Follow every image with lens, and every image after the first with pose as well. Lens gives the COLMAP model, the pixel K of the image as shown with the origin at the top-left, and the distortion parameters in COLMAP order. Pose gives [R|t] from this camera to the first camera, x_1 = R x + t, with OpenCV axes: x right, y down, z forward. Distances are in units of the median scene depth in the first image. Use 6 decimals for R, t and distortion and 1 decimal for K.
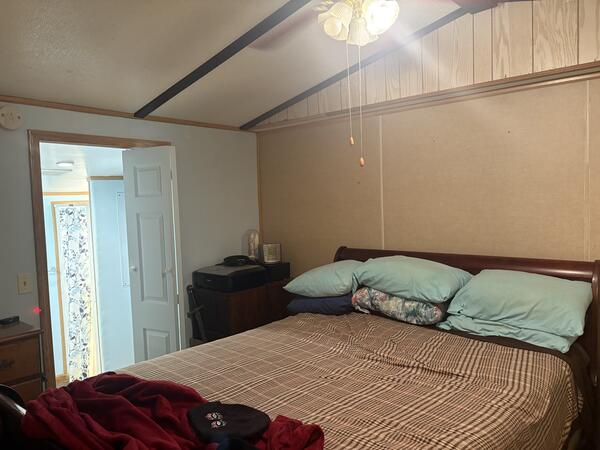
lens RADIAL K [[447.9, 0, 302.1], [0, 447.9, 223.9], [0, 0, 1]] dist [0.028118, -0.018782]
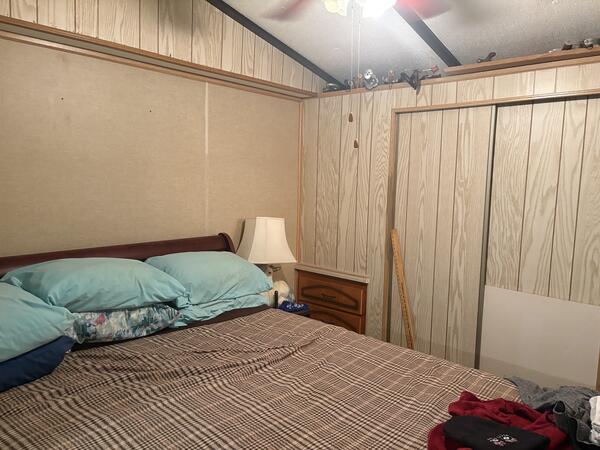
lens RADIAL K [[447.9, 0, 302.0], [0, 447.9, 225.2], [0, 0, 1]] dist [0.028118, -0.018782]
pose [[0.021241, -0.075023, 0.996956, -0.536853], [0.035722, 0.996601, 0.074235, -0.023973], [-0.999136, 0.034036, 0.023849, 0.706273]]
